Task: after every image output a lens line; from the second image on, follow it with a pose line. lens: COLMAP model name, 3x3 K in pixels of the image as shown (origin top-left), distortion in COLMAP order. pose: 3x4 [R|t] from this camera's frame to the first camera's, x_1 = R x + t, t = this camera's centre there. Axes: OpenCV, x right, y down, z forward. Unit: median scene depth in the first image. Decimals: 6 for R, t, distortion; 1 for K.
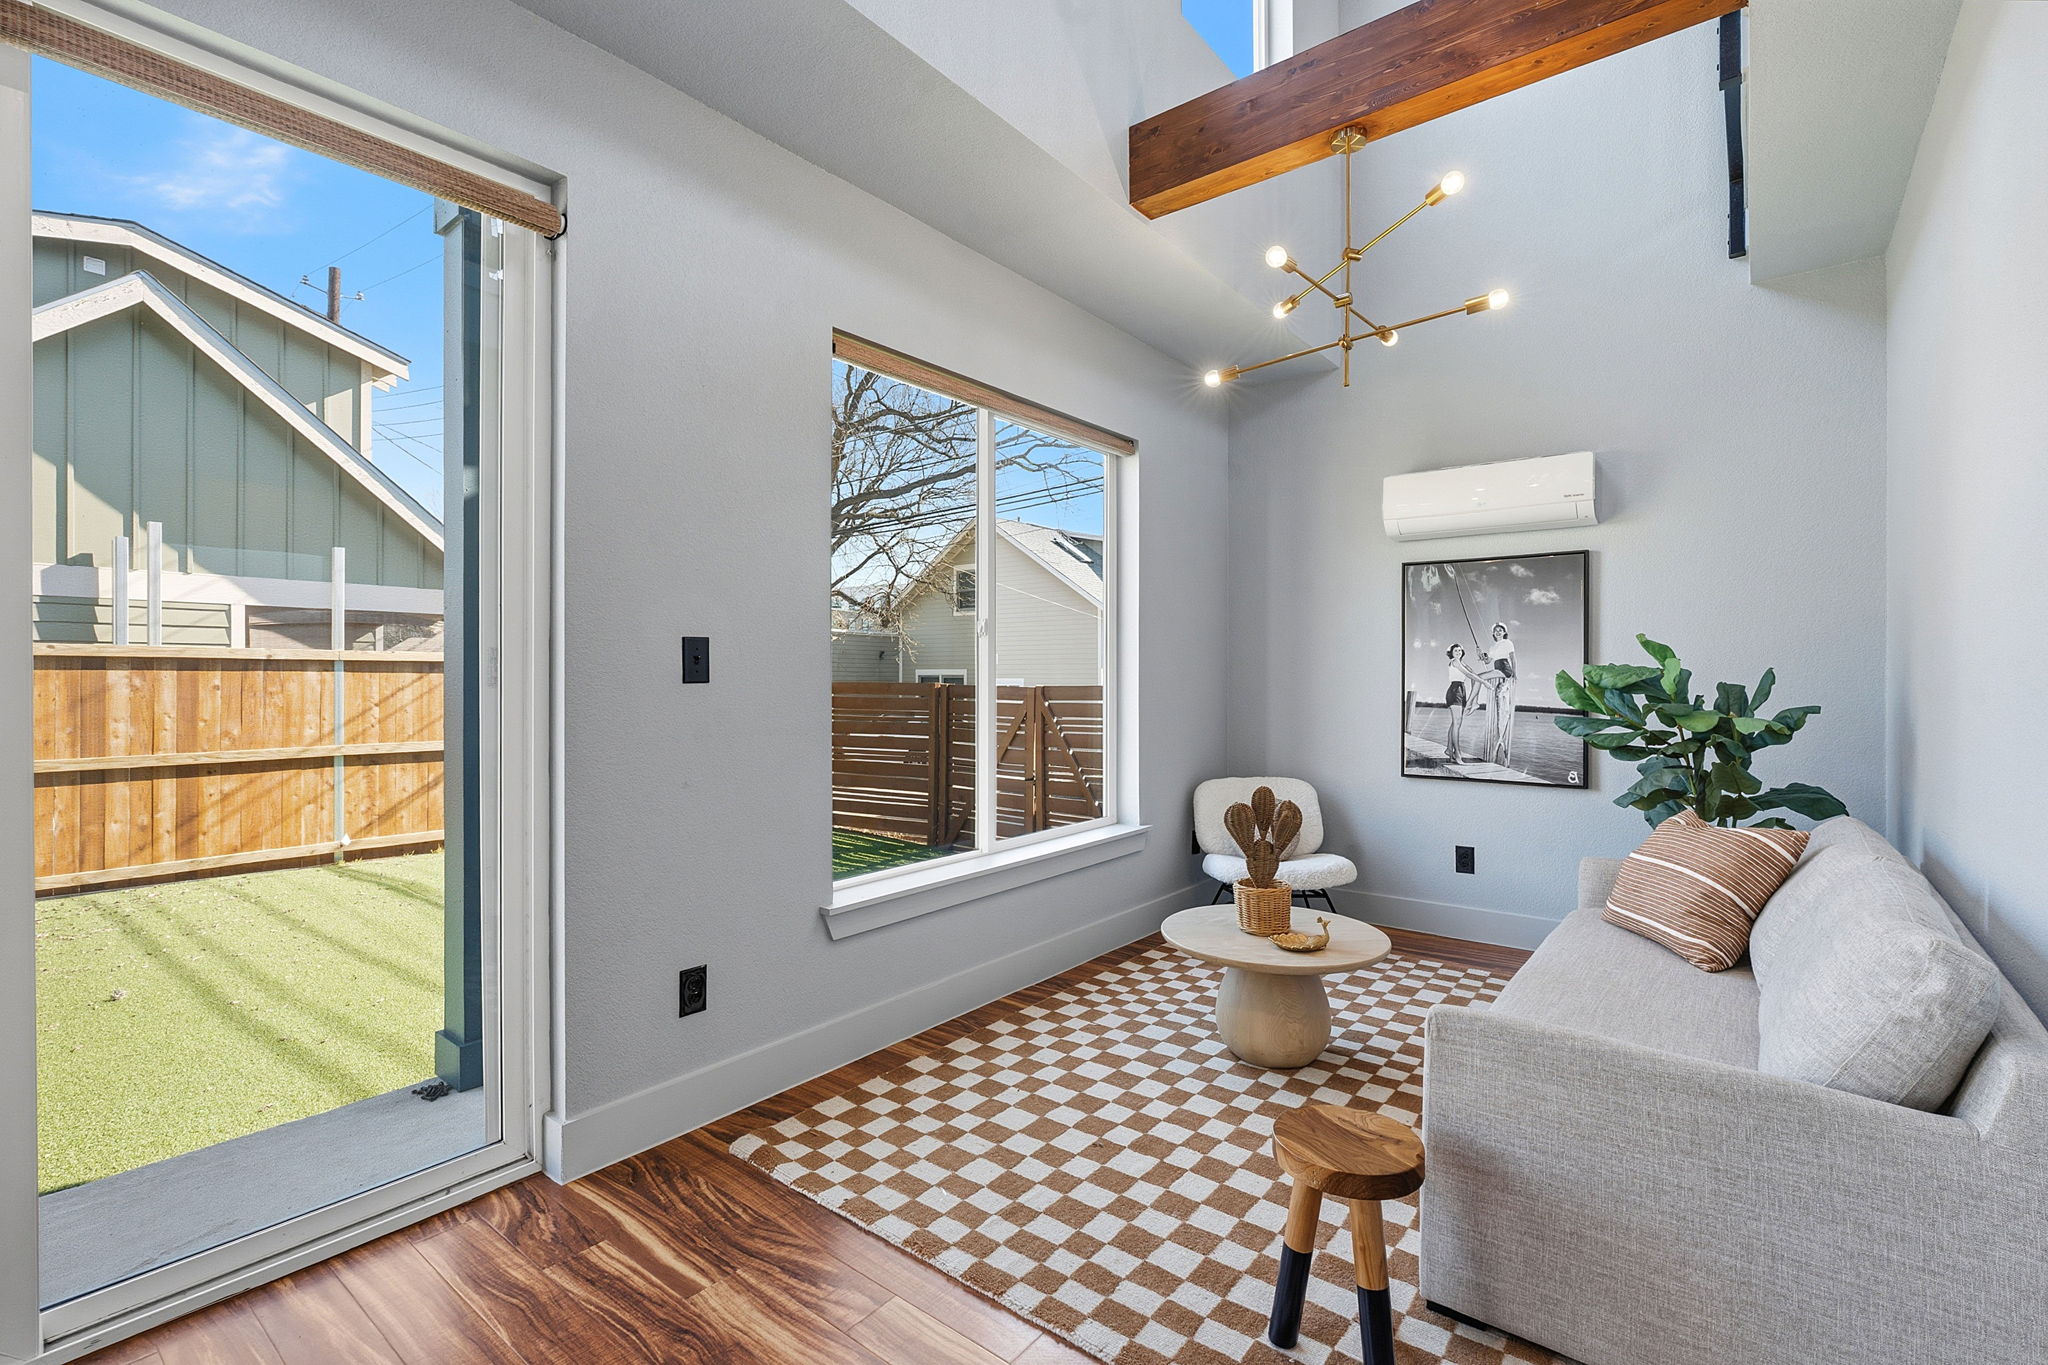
lens RADIAL K [[911.9, 0, 1017.9], [0, 911.9, 679.0], [0, 0, 1]] dist [-0.004931, -0.000125]
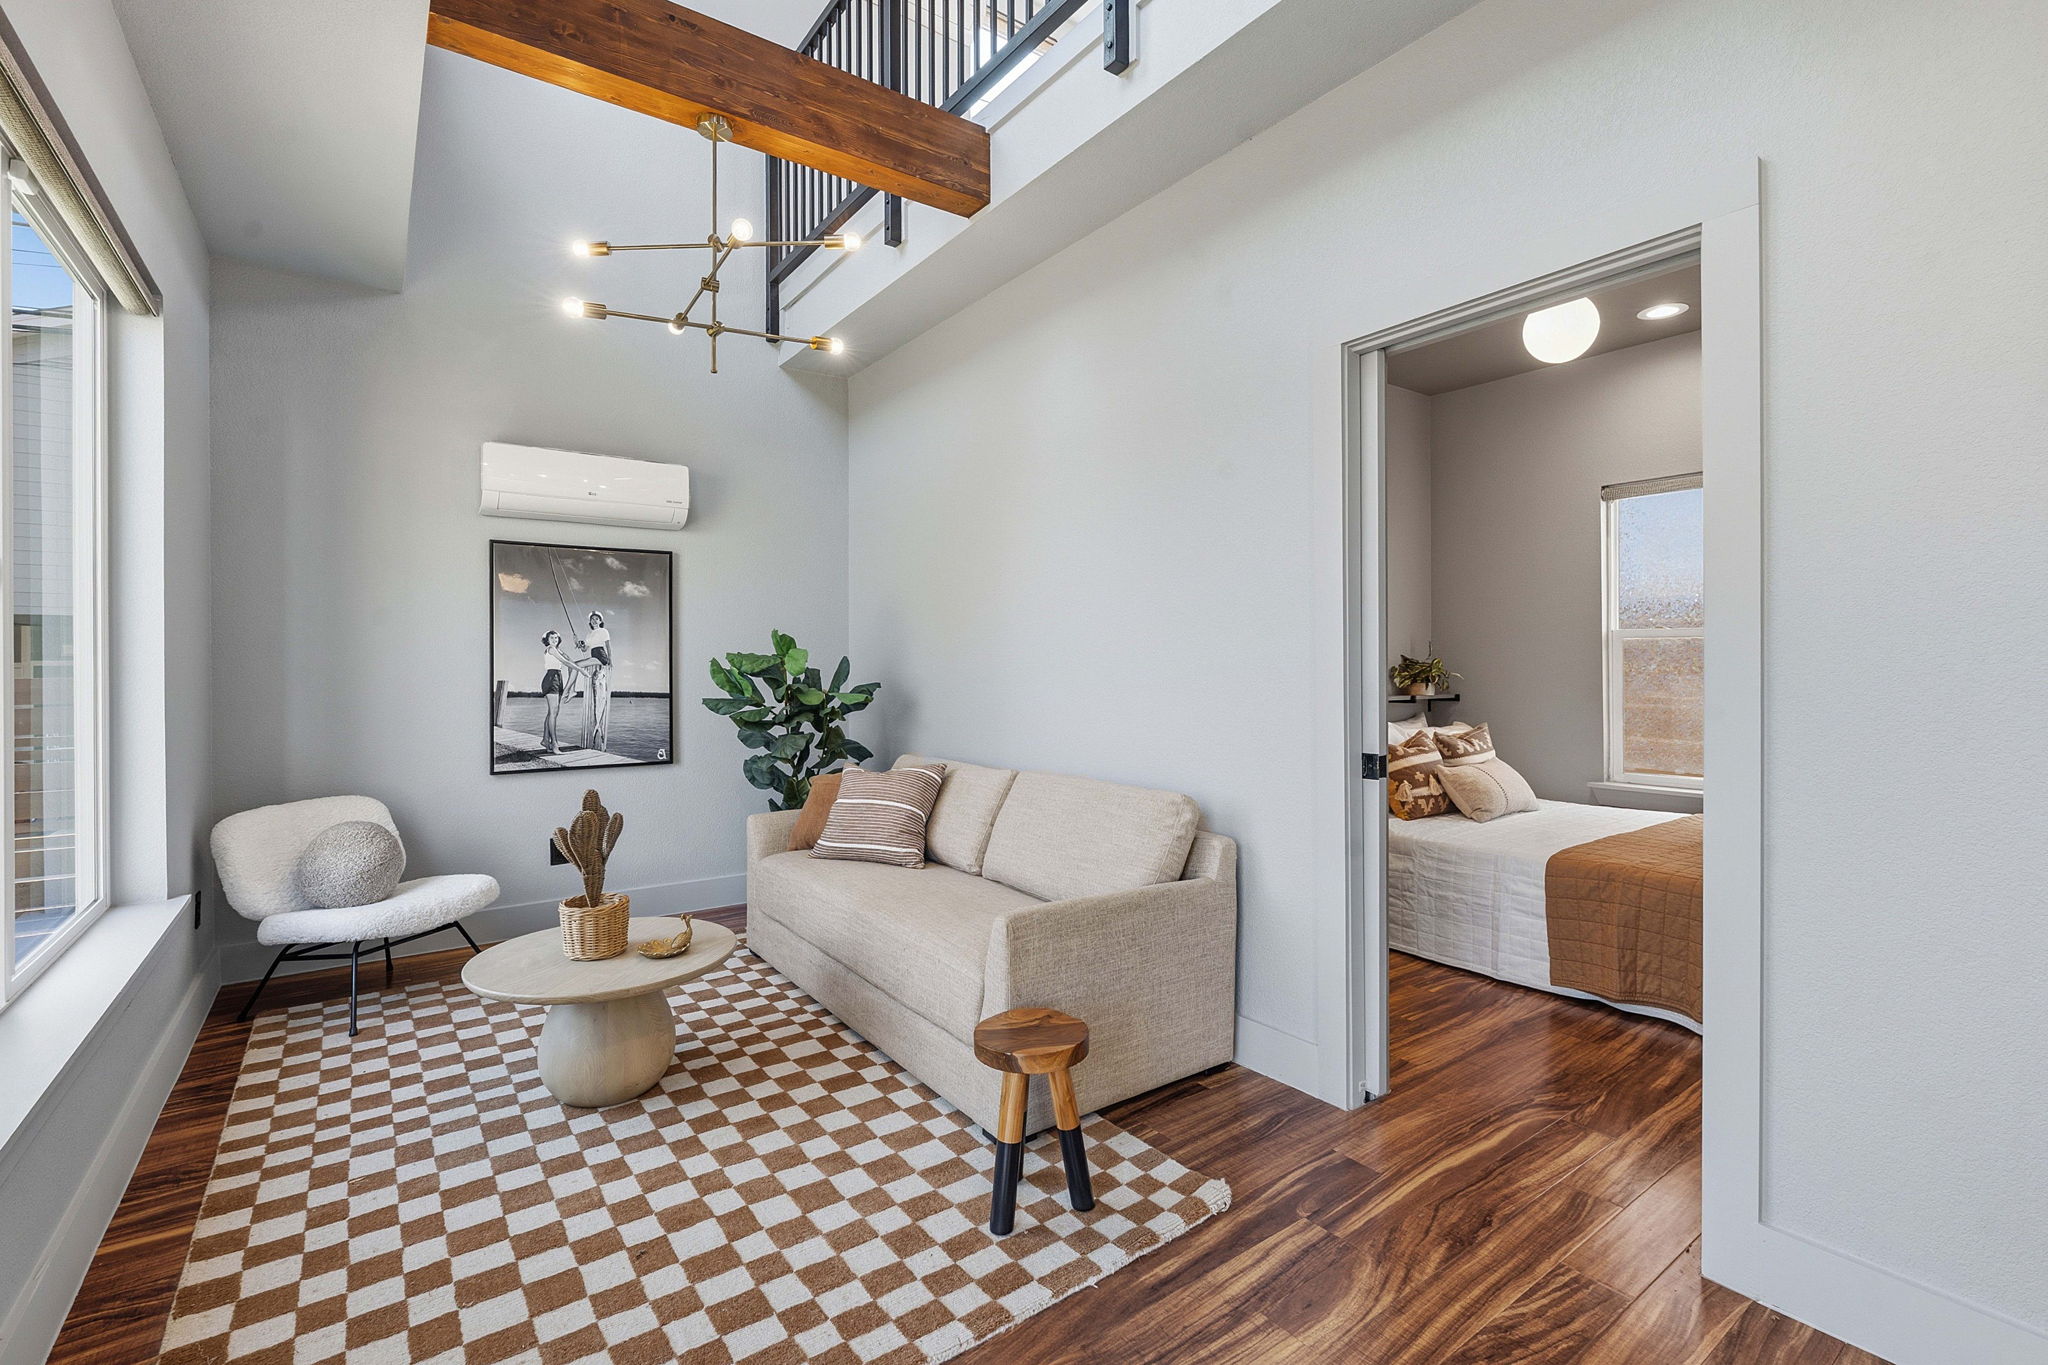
lens RADIAL K [[911.9, 0, 1020.7], [0, 911.9, 666.3], [0, 0, 1]] dist [-0.004931, -0.000125]
pose [[0.269350, -0.005799, 0.963025, -0.395910], [0.007716, 0.999963, 0.003863, -0.000554], [-0.963011, 0.006390, 0.269385, 0.315753]]
